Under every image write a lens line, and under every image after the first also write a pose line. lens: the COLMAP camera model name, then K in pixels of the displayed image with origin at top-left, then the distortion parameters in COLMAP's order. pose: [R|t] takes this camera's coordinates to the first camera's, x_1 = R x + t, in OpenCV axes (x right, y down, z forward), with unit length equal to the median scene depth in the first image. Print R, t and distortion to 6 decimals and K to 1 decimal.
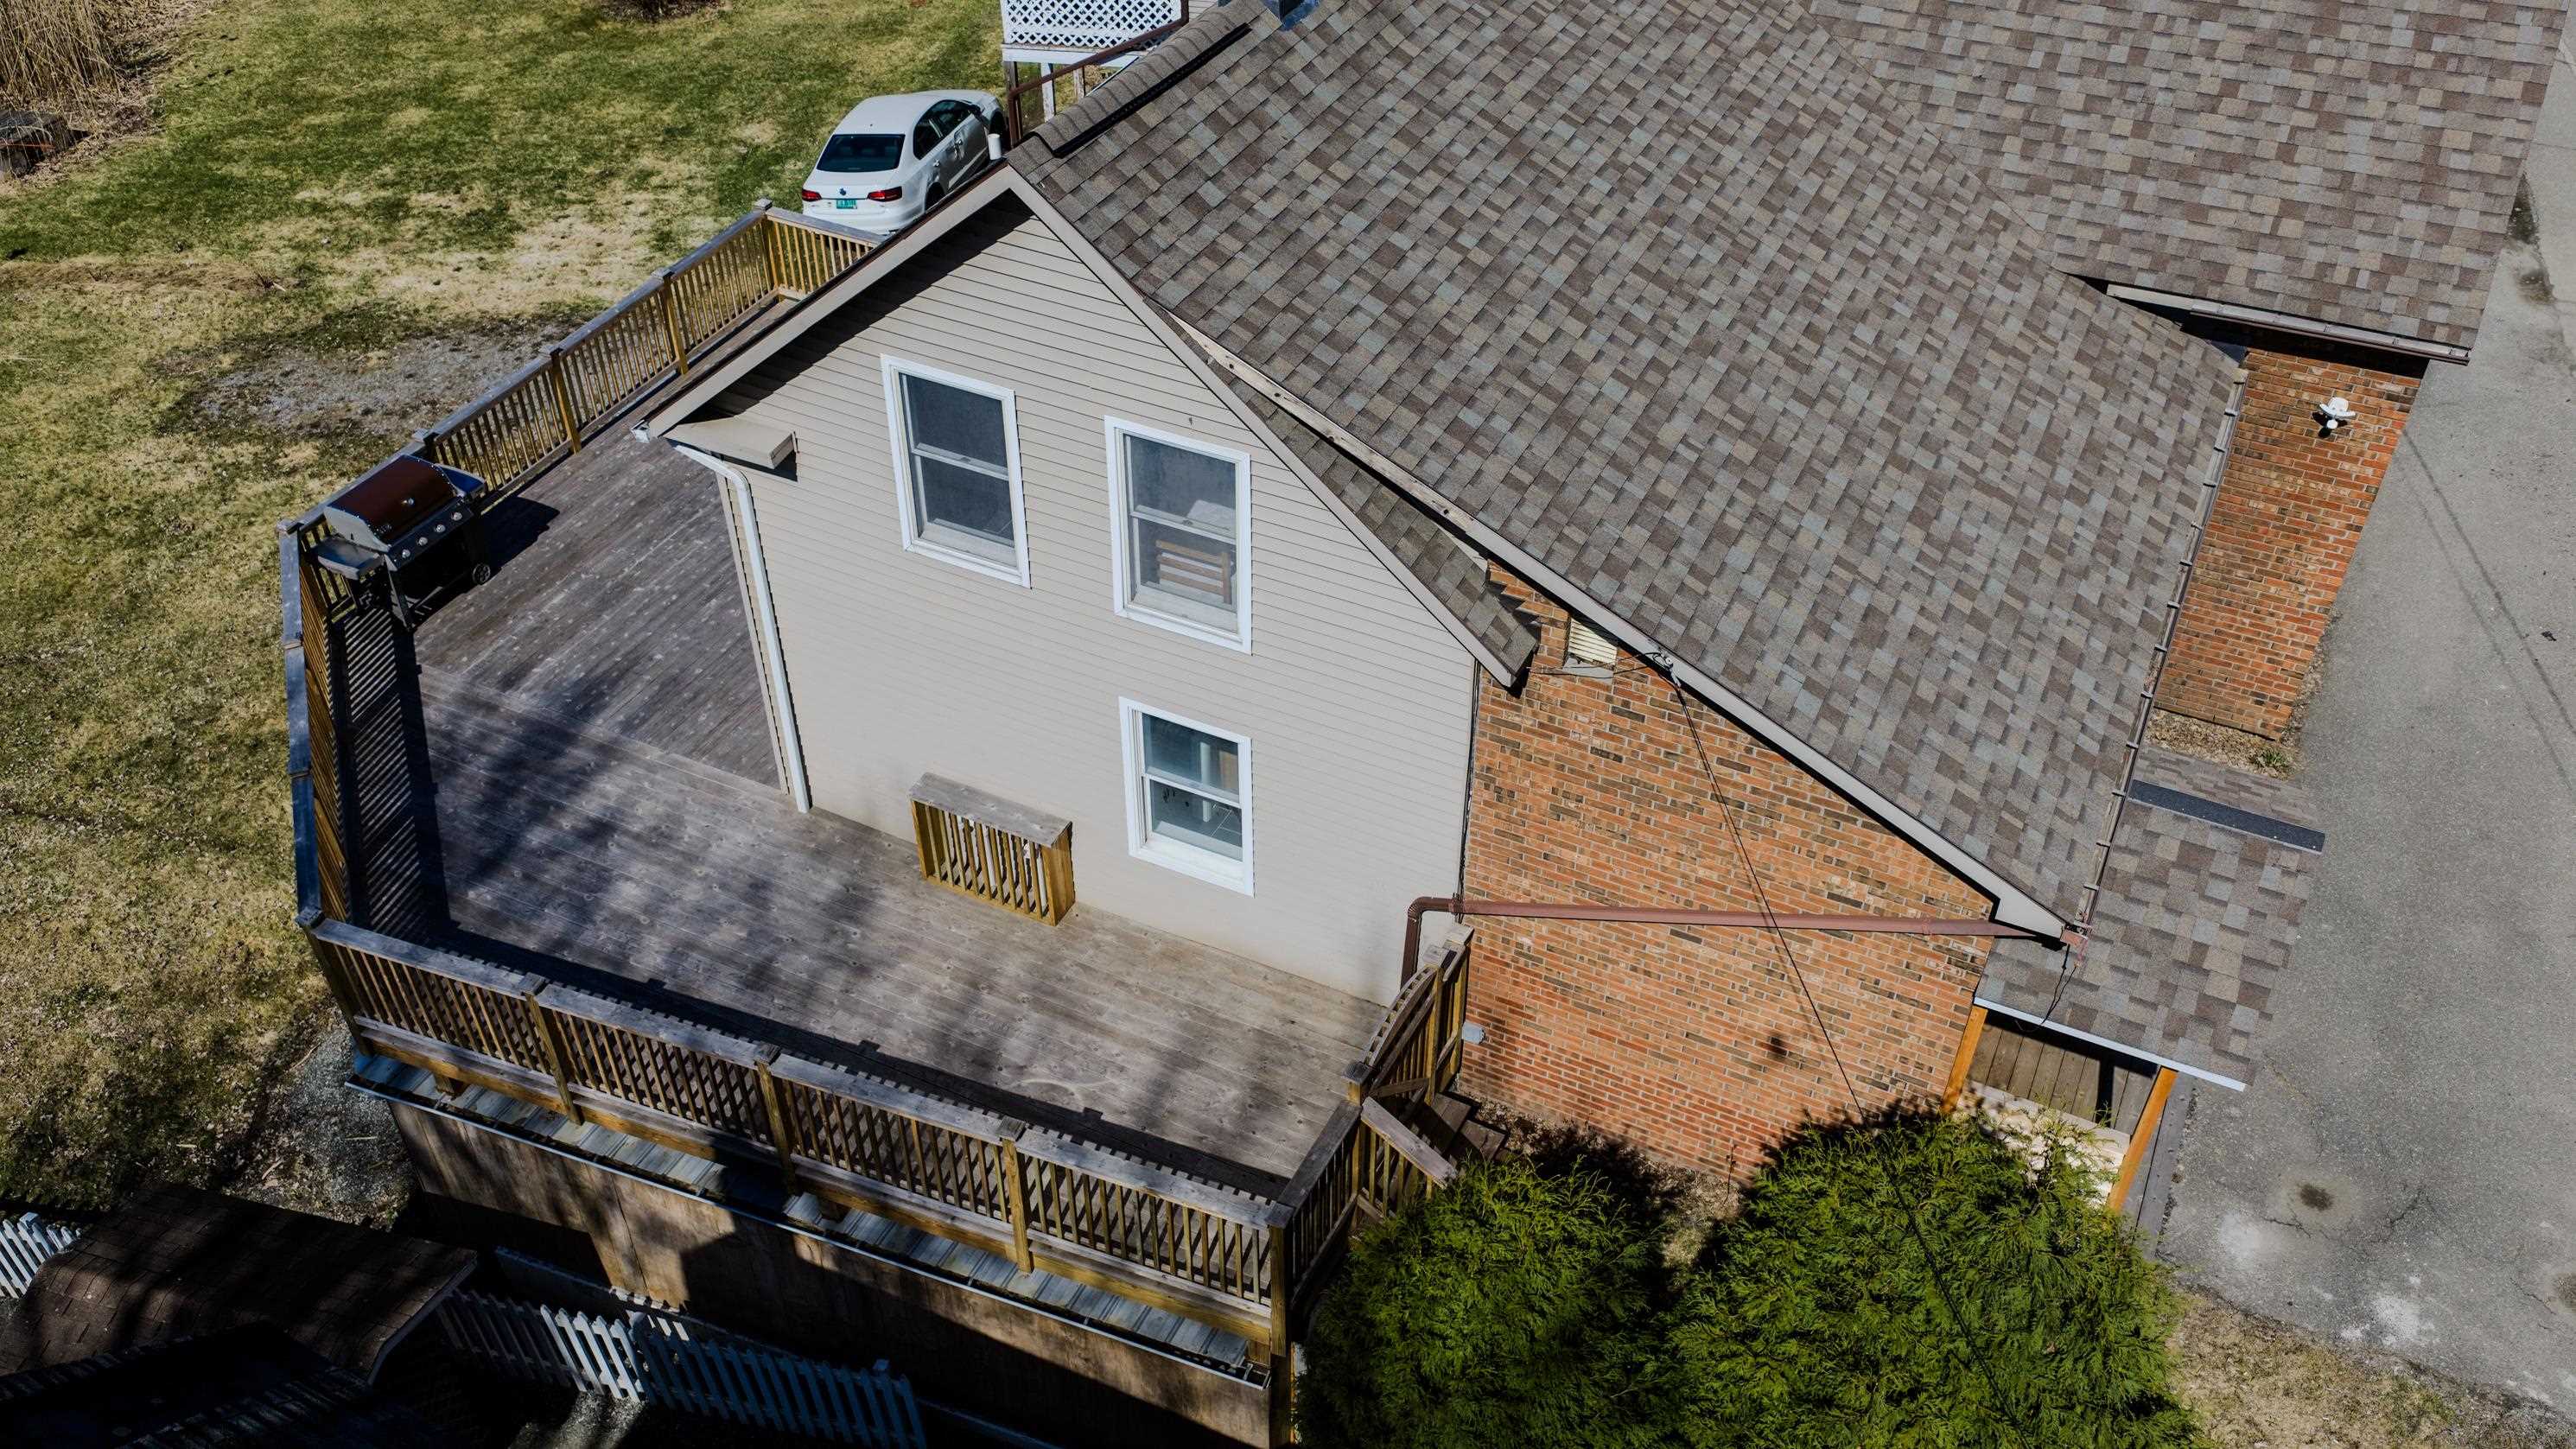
lens RADIAL K [[2134.5, 0, 1288.5], [0, 2134.5, 748.9], [0, 0, 1]] dist [0.042778, -0.072916]
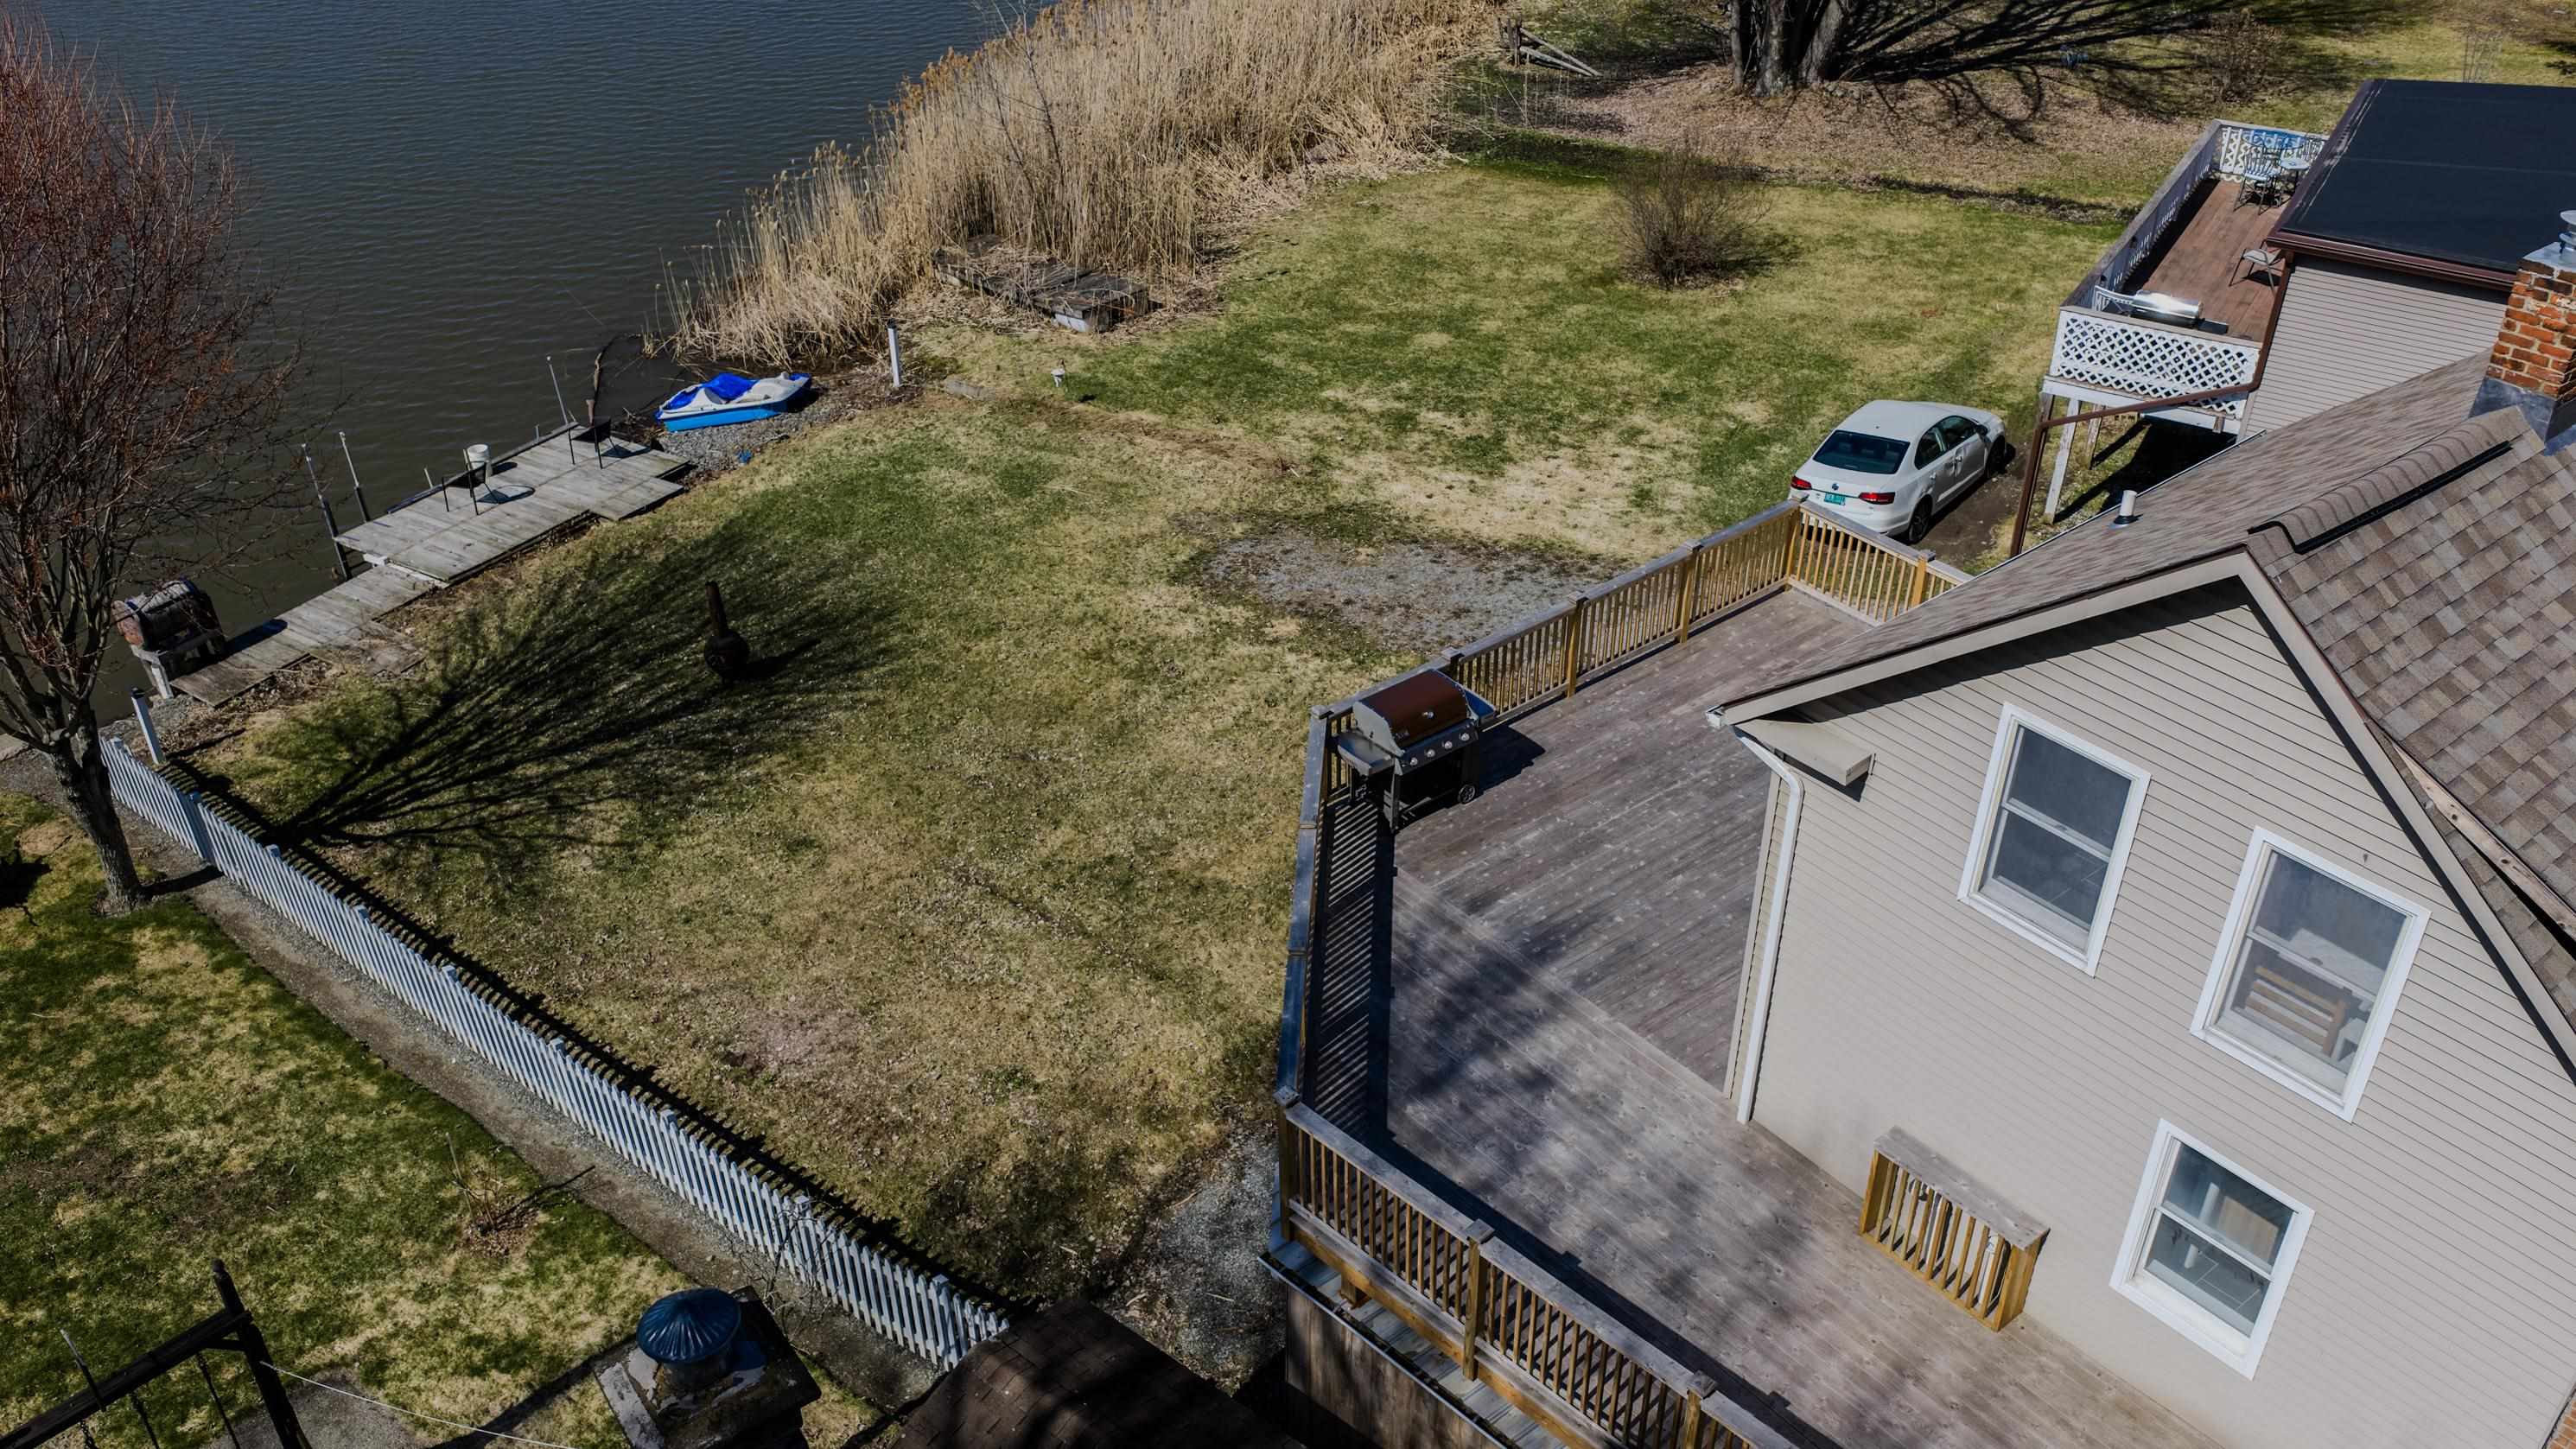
lens RADIAL K [[2134.5, 0, 1288.5], [0, 2134.5, 748.9], [0, 0, 1]] dist [0.042778, -0.072916]
pose [[0.909586, 0.233677, -0.343581, -0.102417], [-0.272113, 0.959892, -0.067542, -0.009465], [0.314017, 0.154928, 0.936691, 0.008612]]
